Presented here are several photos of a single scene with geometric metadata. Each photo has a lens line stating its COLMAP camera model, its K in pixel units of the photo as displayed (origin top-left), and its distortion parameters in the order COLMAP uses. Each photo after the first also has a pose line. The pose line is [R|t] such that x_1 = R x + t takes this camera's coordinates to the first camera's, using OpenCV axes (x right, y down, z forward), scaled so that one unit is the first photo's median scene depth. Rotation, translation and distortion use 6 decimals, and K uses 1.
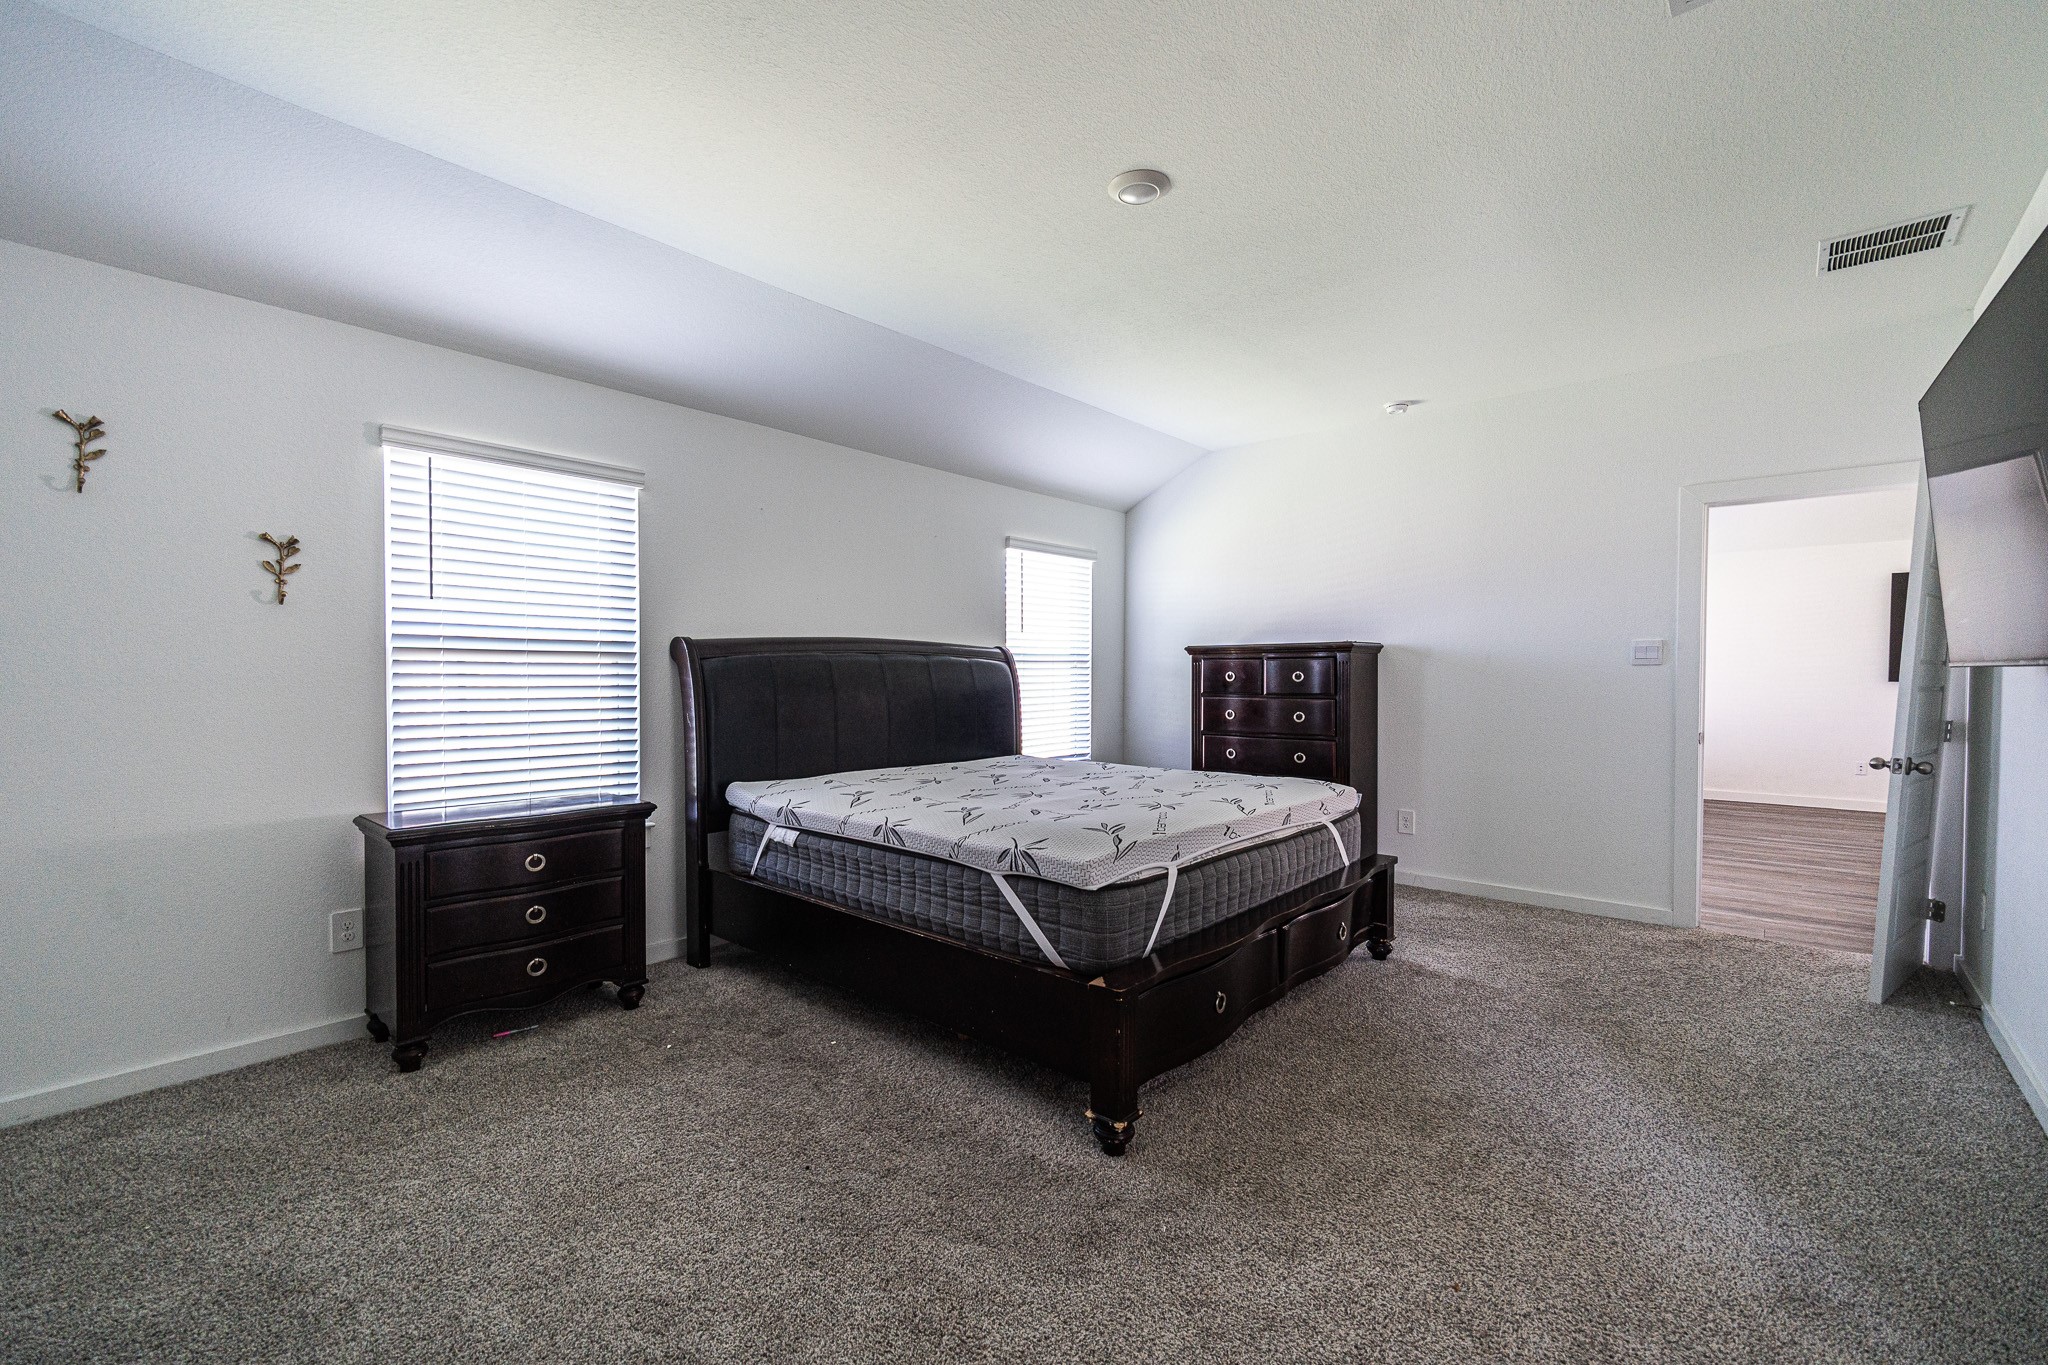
lens RADIAL K [[881.3, 0, 1019.7], [0, 881.3, 686.2], [0, 0, 1]] dist [0.000037, -0.001091]
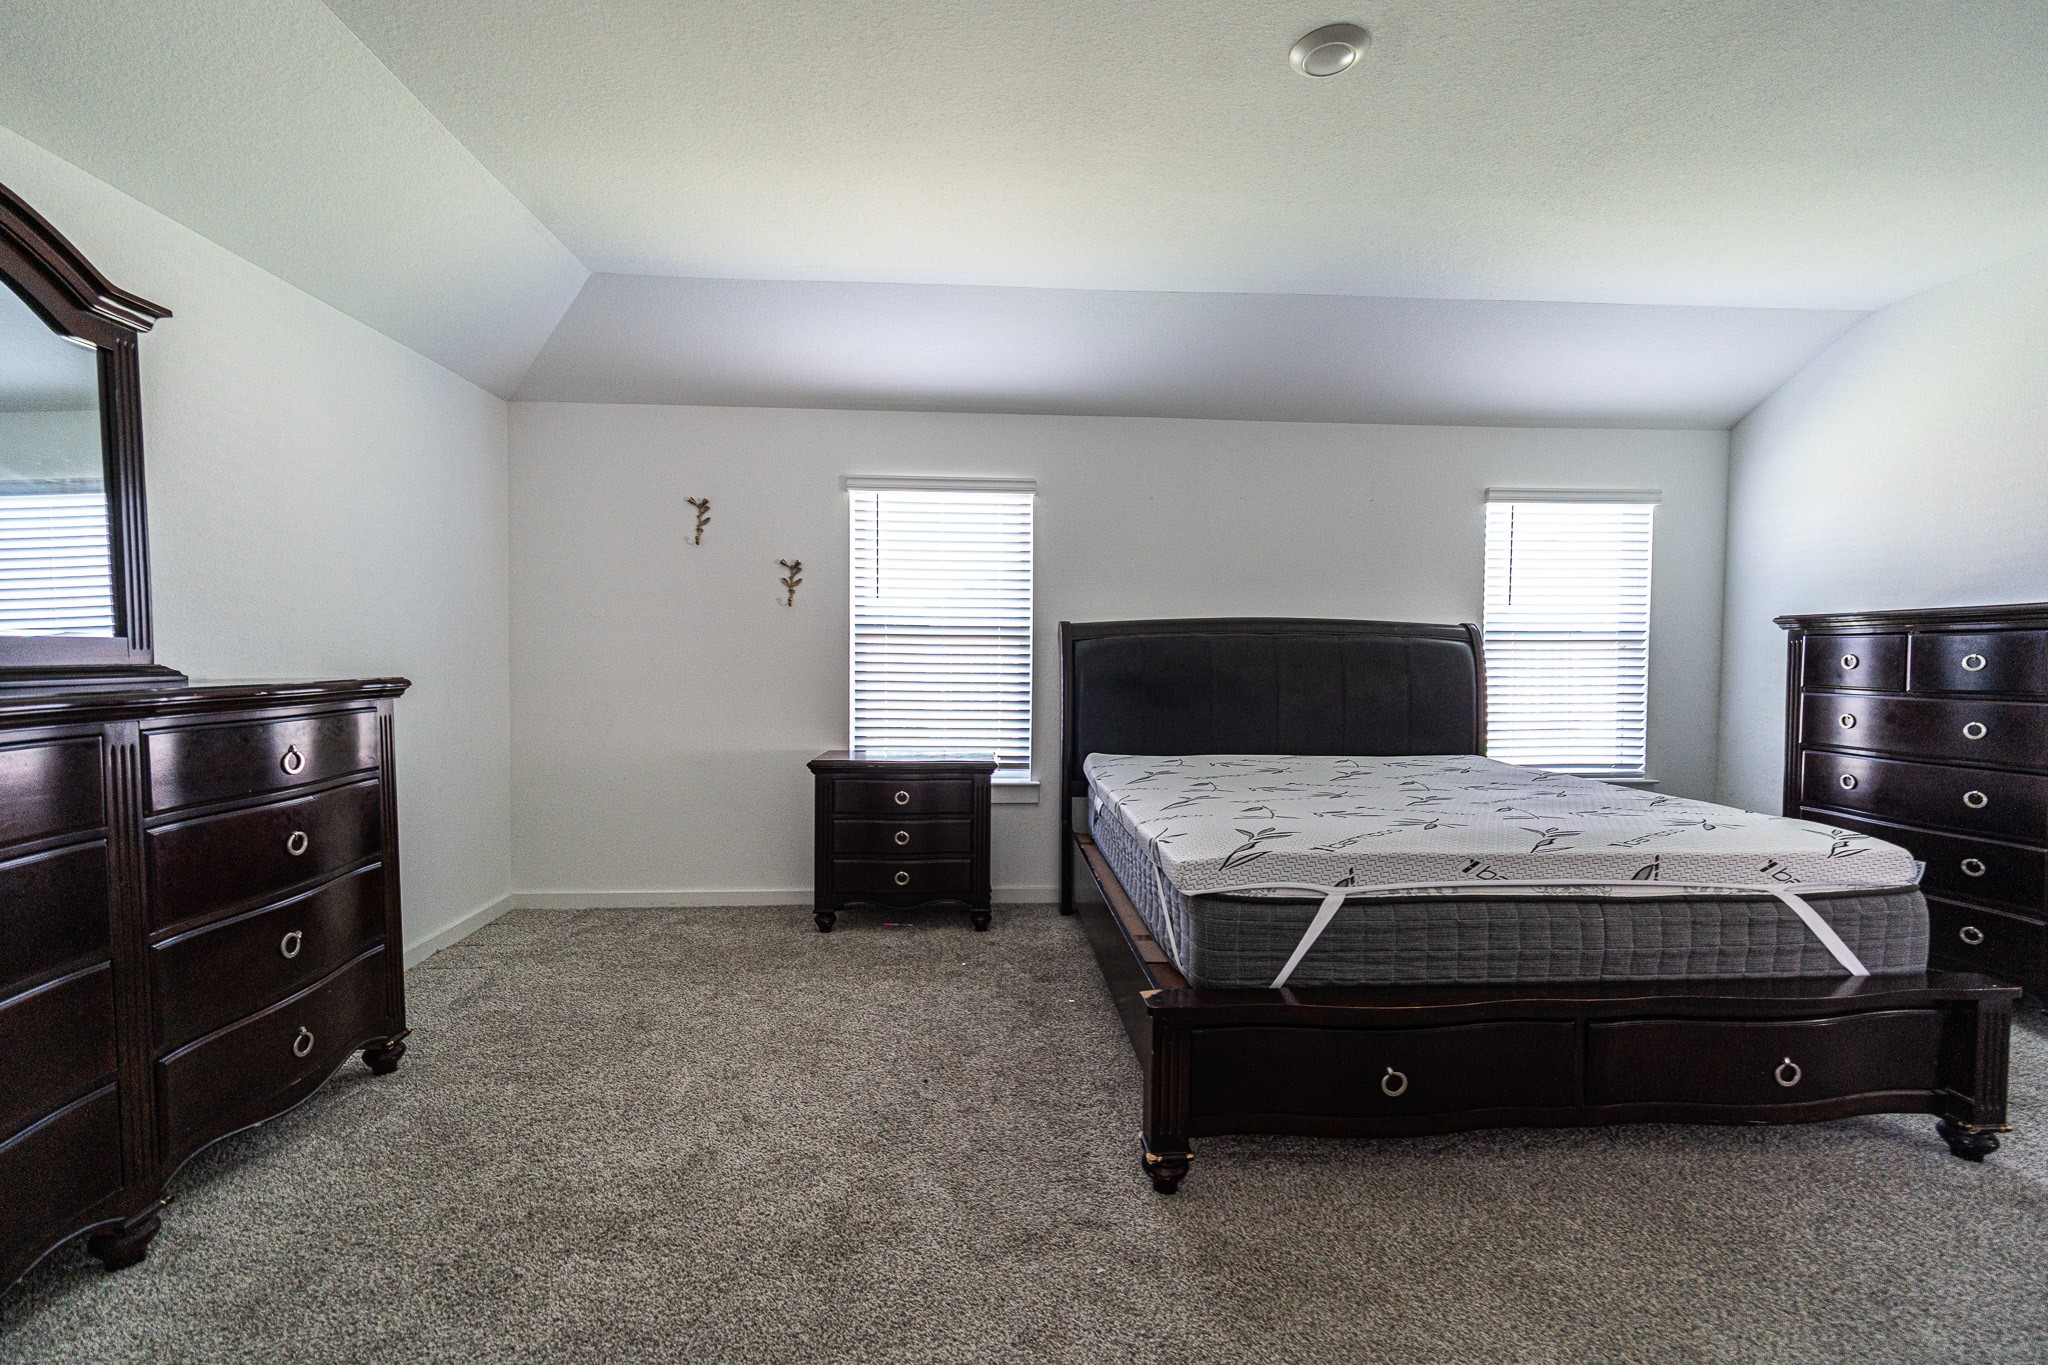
lens RADIAL K [[881.3, 0, 1021.9], [0, 881.3, 682.2], [0, 0, 1]] dist [0.000037, -0.001091]
pose [[0.700042, 0.024622, -0.713677, 0.477918], [-0.015961, 0.999695, 0.018833, 0.002218], [0.713923, -0.001793, 0.700222, 0.208652]]
